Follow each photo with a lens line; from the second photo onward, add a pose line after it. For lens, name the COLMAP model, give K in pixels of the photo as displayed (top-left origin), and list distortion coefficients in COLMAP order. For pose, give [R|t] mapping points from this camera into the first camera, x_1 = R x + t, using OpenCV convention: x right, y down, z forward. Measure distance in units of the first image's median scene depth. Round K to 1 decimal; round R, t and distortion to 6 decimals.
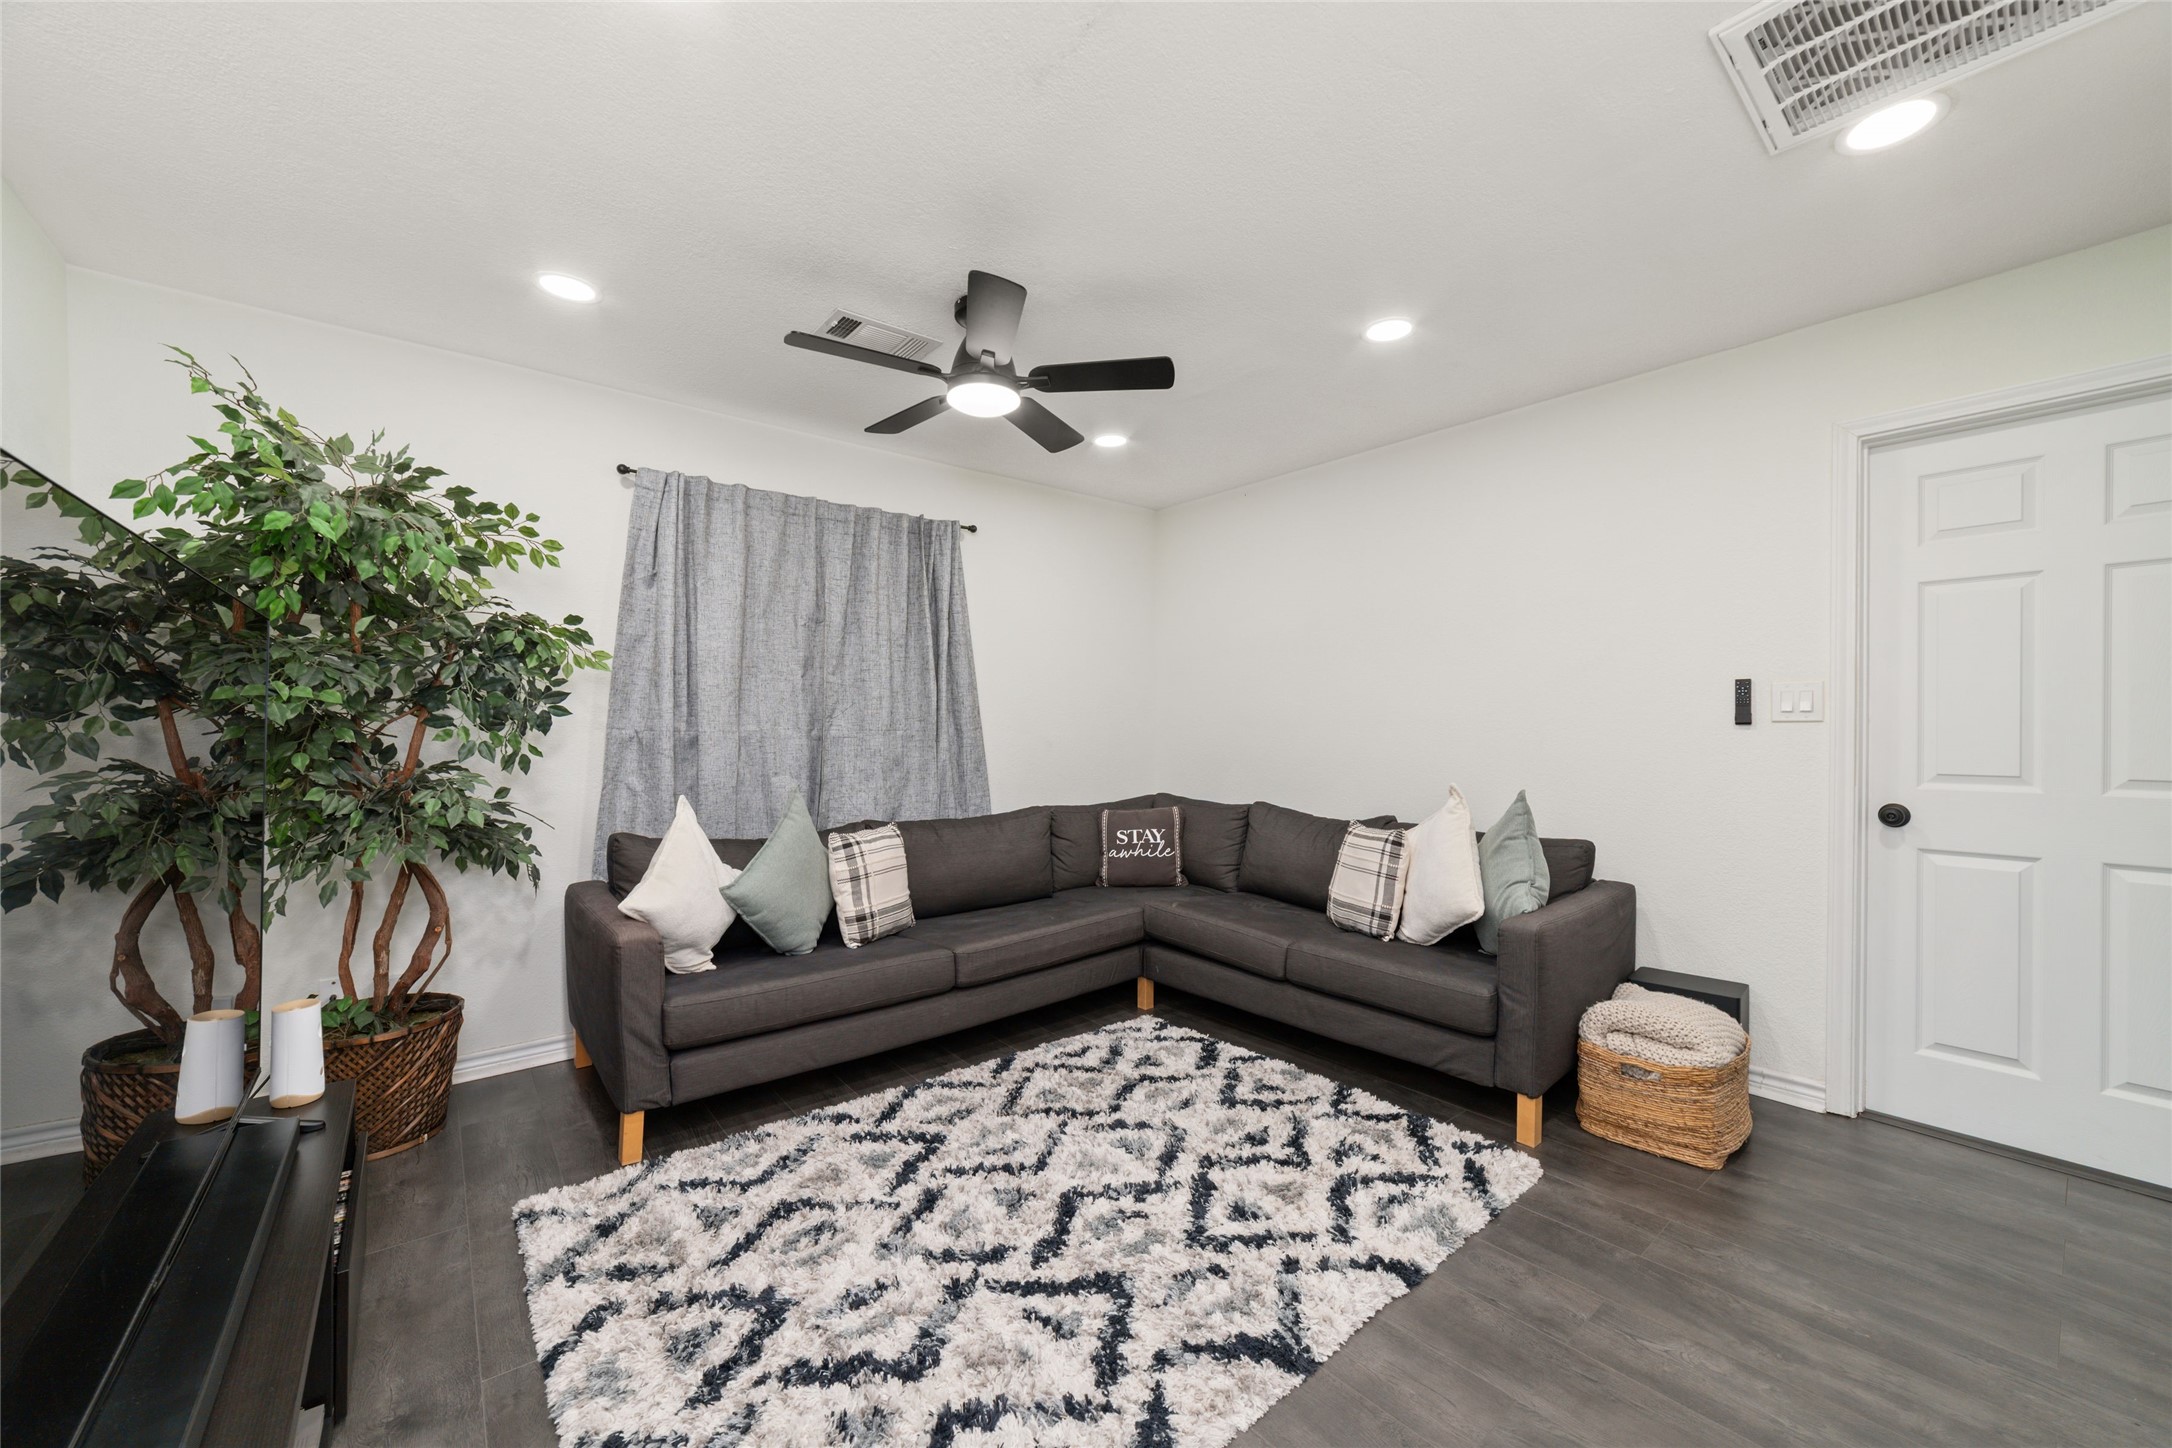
lens RADIAL K [[833.8, 0, 1087.3], [0, 833.8, 724.8], [0, 0, 1]] dist [-0.019098, 0.005980]
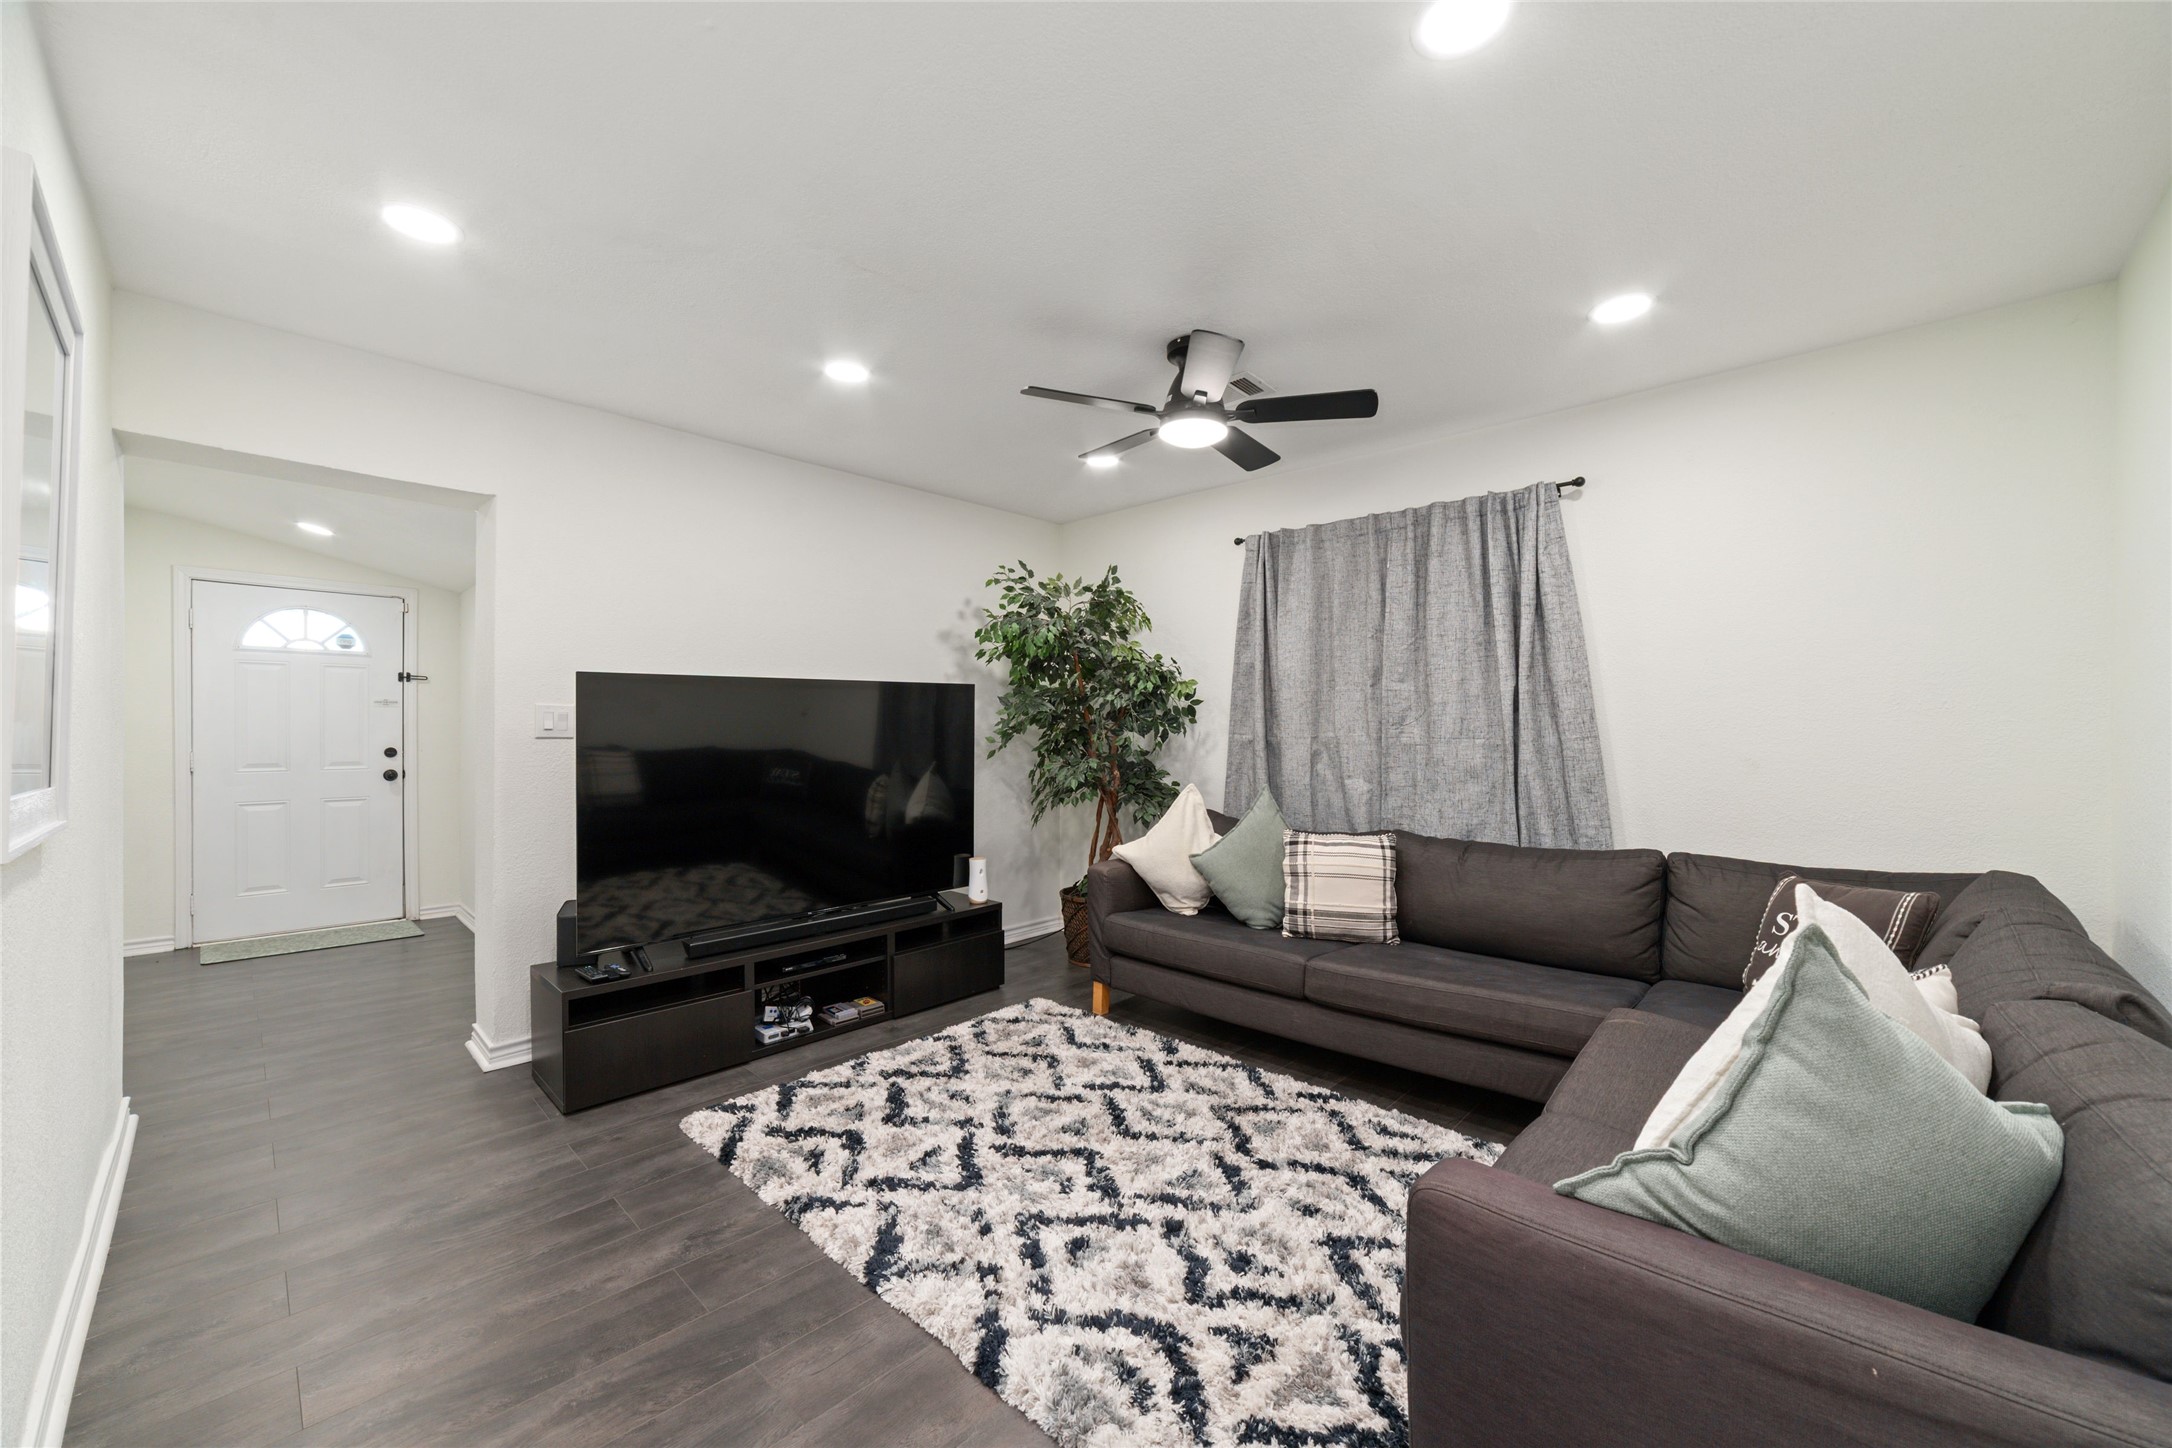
lens RADIAL K [[833.8, 0, 1090.9], [0, 833.8, 722.4], [0, 0, 1]] dist [-0.019098, 0.005980]
pose [[0.127552, -0.008170, -0.991798, 1.010642], [-0.001096, 0.999964, -0.008378, -0.004281], [0.991831, 0.002155, 0.127539, 0.792536]]
